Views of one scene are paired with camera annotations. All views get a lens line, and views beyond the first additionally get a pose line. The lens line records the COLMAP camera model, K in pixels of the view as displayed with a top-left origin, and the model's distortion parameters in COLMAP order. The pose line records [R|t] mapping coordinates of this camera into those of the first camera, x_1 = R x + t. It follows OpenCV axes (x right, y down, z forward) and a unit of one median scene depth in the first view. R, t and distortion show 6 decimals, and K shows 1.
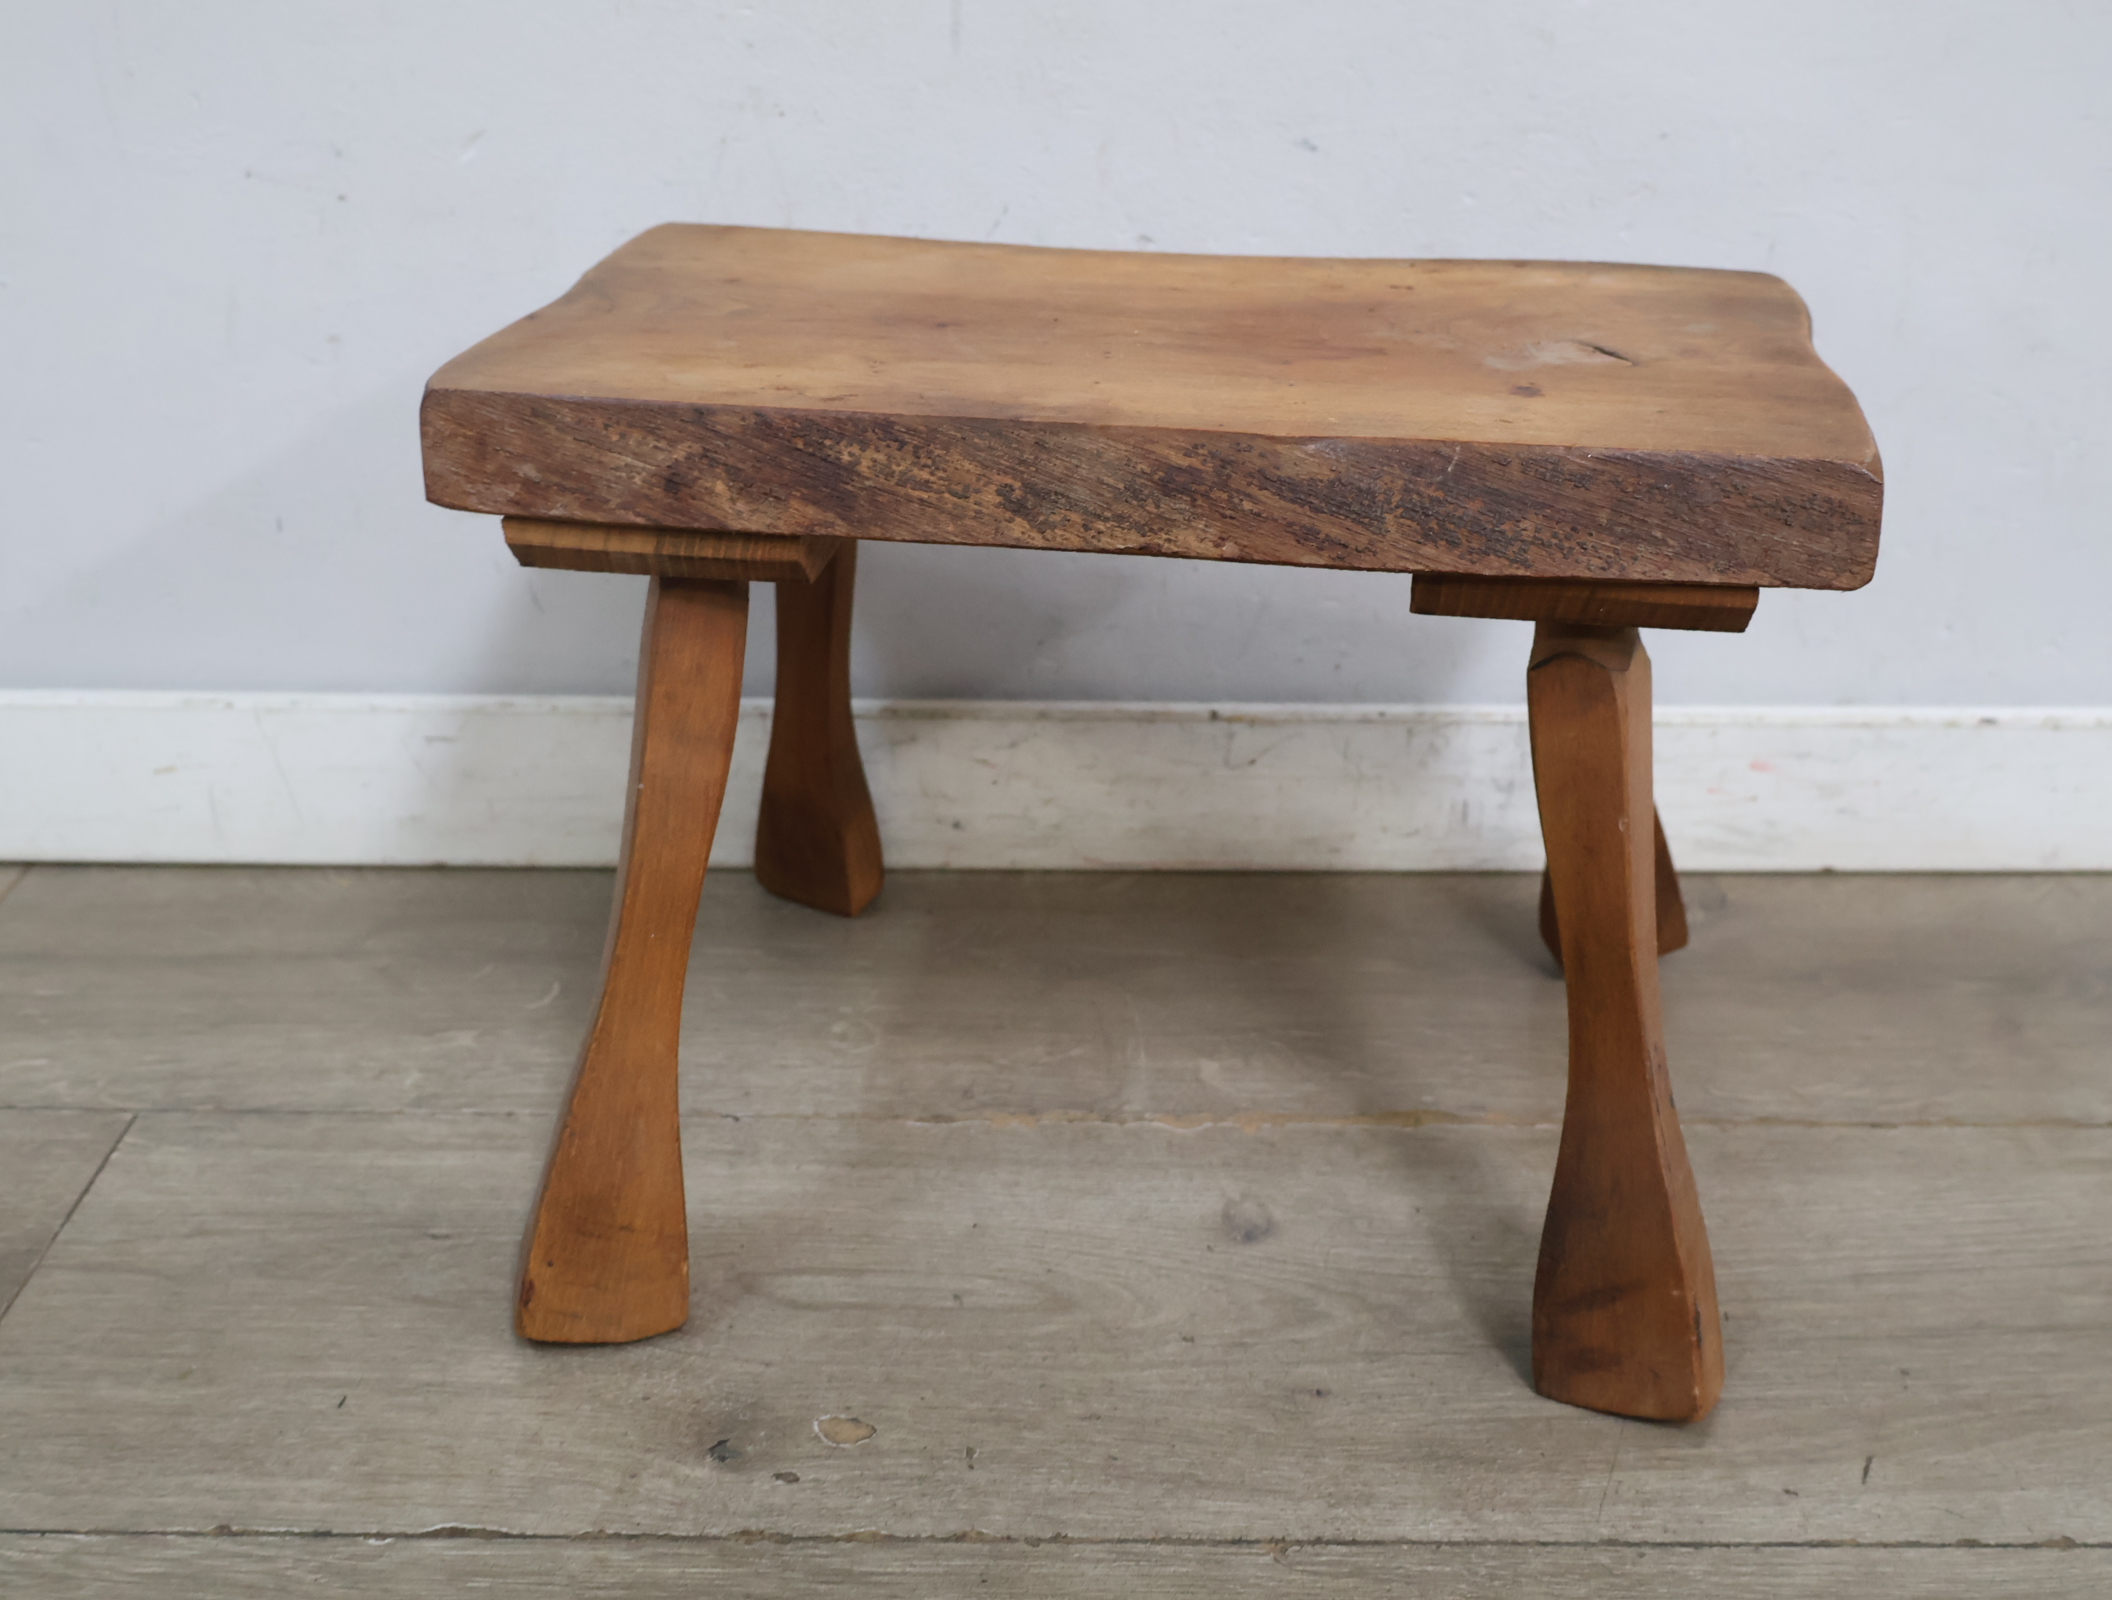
lens RADIAL K [[2352.8, 0, 1051.7], [0, 2352.8, 804.4], [0, 0, 1]] dist [0.007964, 0.000000]
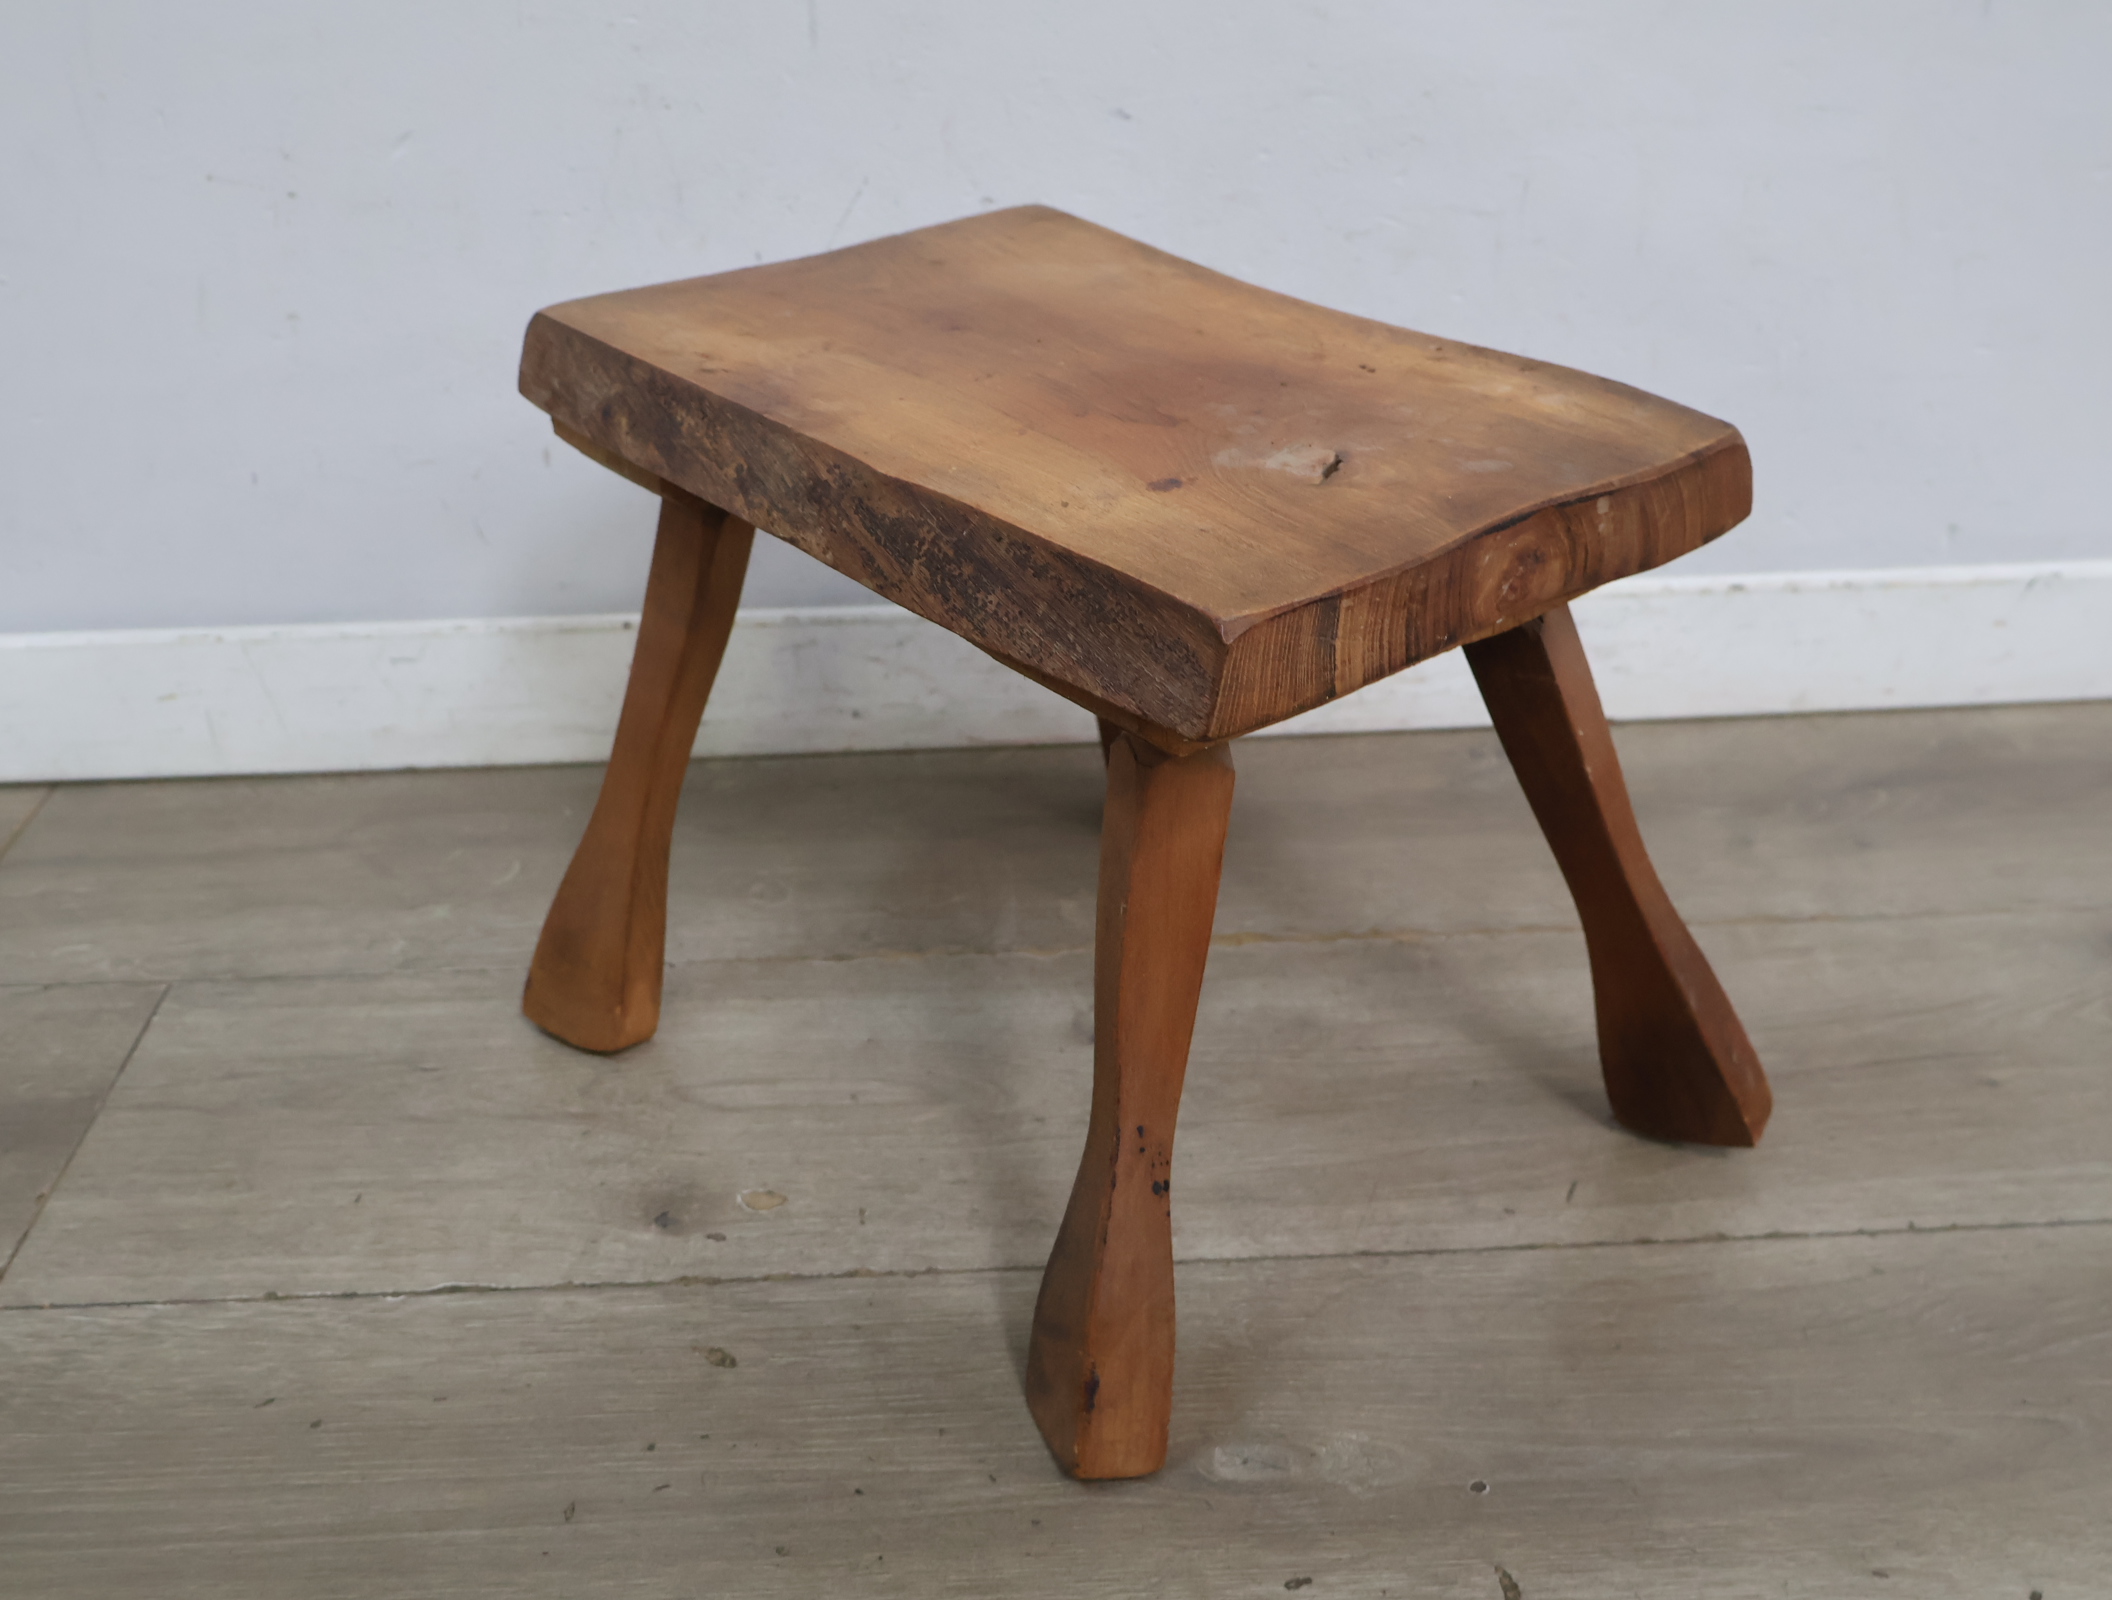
lens RADIAL K [[2352.8, 0, 1058.2], [0, 2352.8, 820.3], [0, 0, 1]] dist [0.007964, 0.000000]
pose [[0.998919, -0.045016, 0.011608, 0.063081], [0.044267, 0.997323, 0.058201, -0.001899], [-0.014197, -0.057625, 0.998237, -0.236828]]
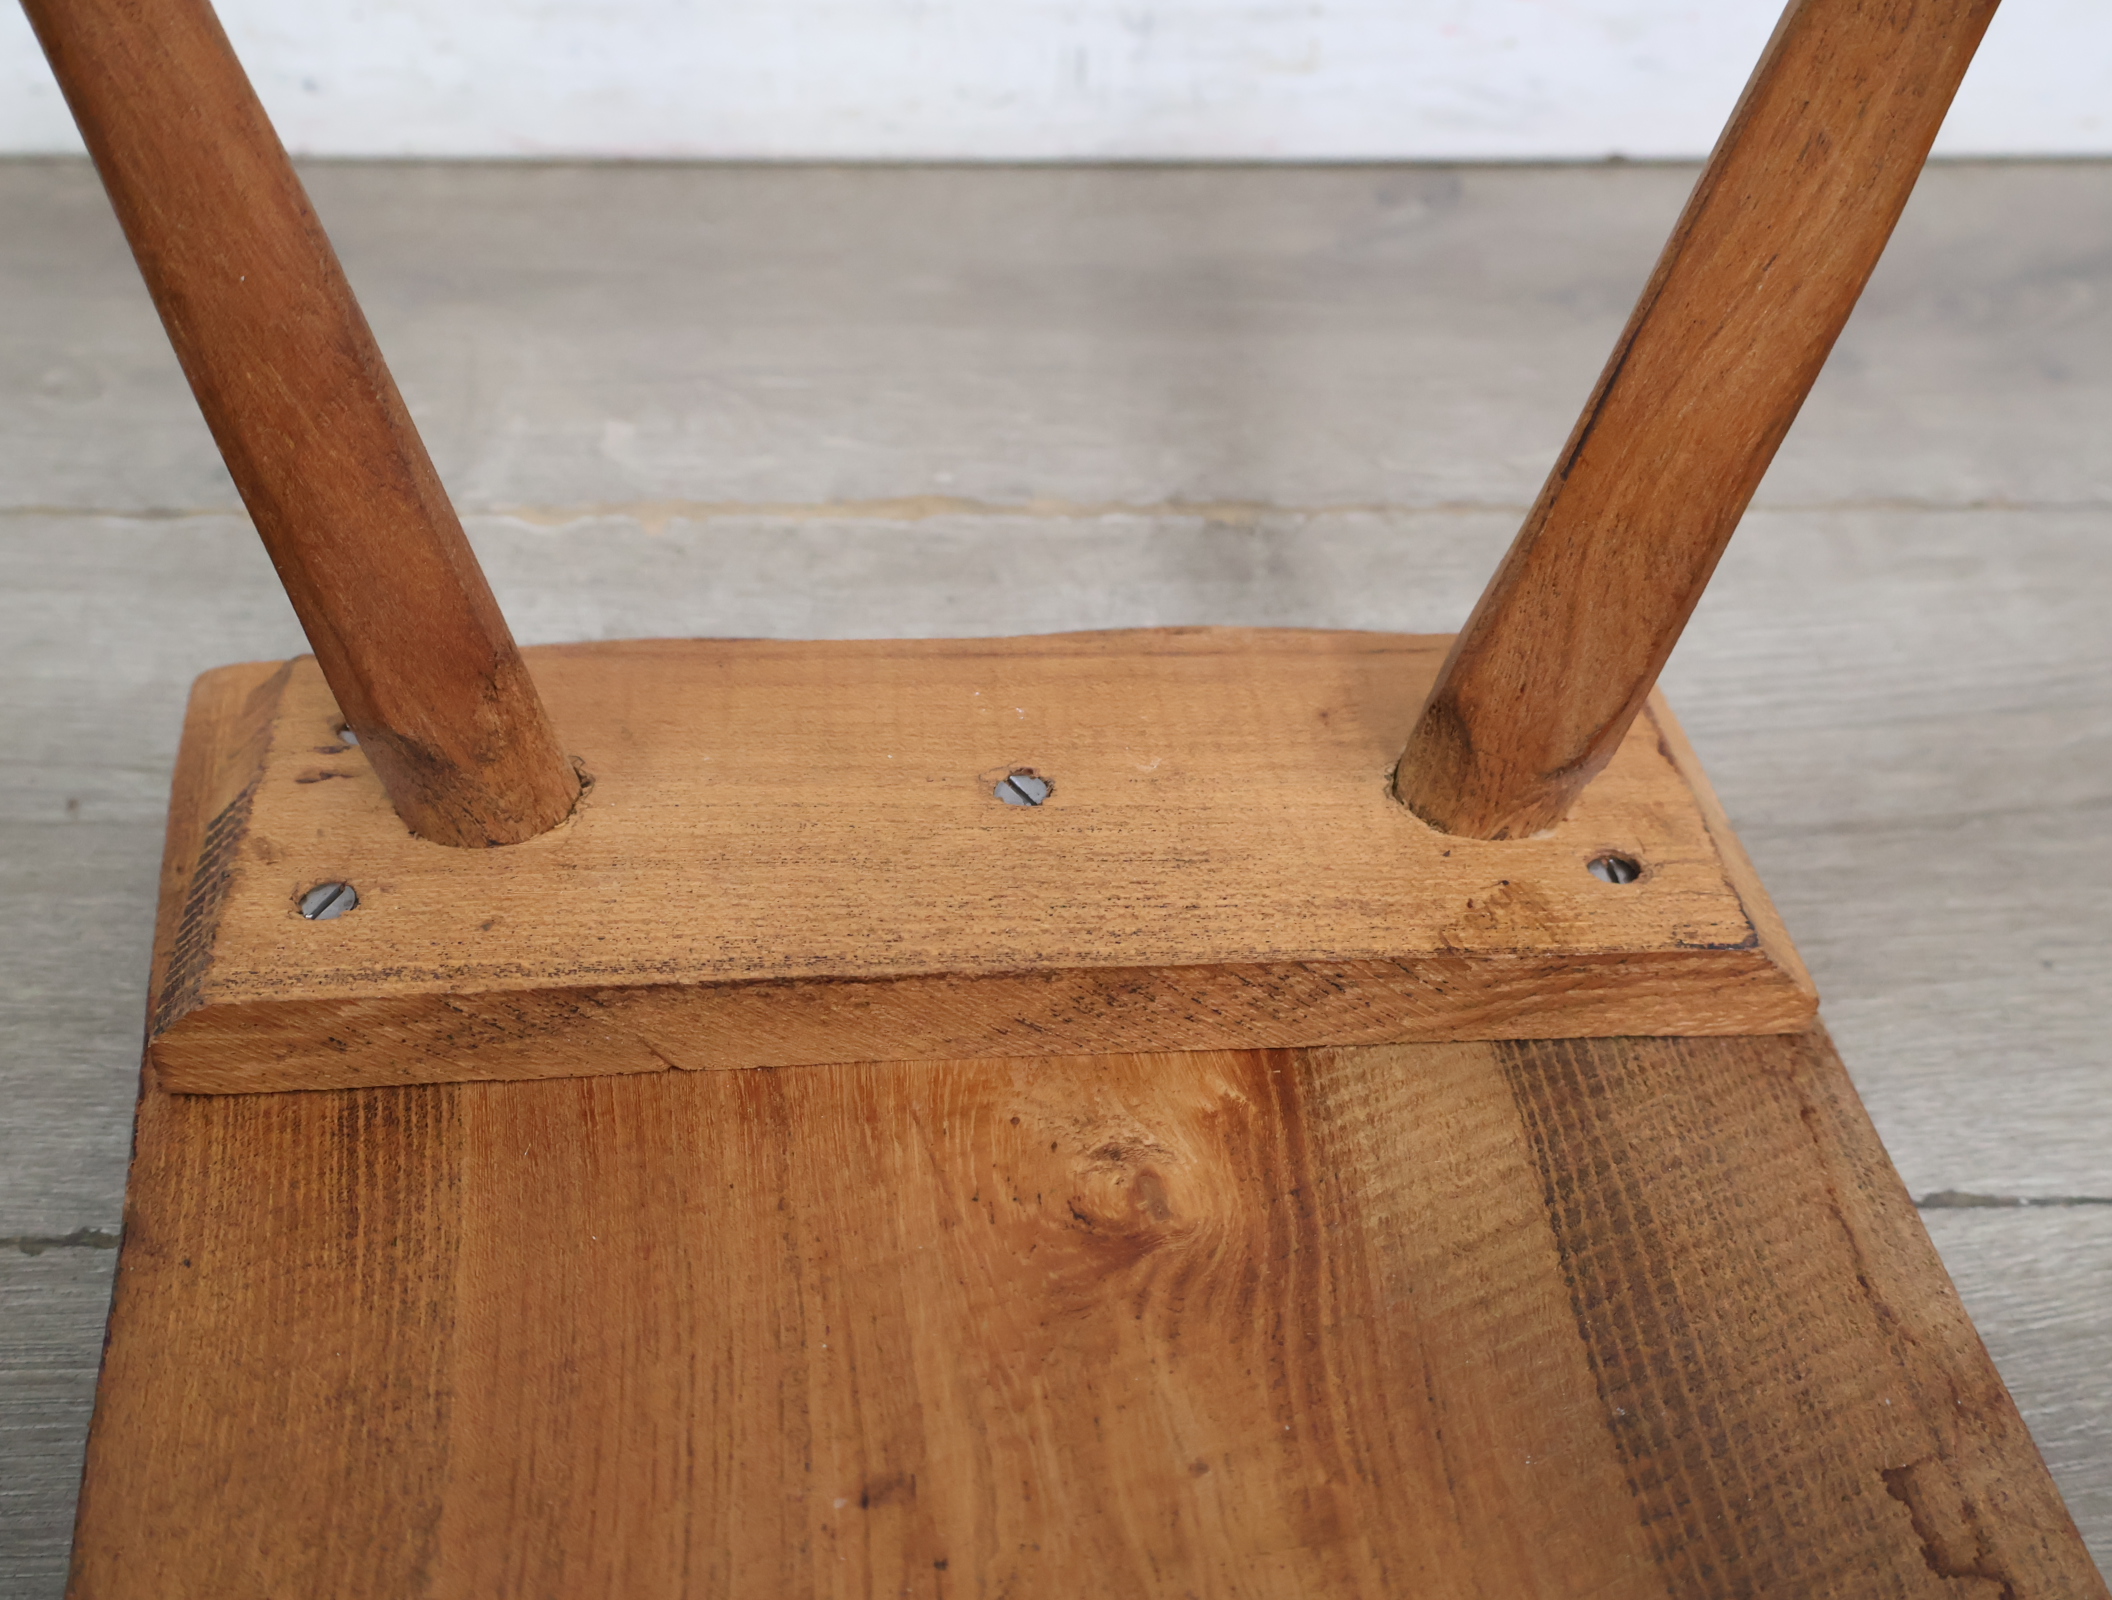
lens RADIAL K [[2352.8, 0, 1060.0], [0, 2352.8, 816.2], [0, 0, 1]] dist [0.007964, 0.000000]
pose [[0.998918, -0.015262, 0.043941, 0.199299], [0.003930, 0.968955, 0.247205, 0.068327], [-0.046350, -0.246764, 0.967966, 0.430341]]
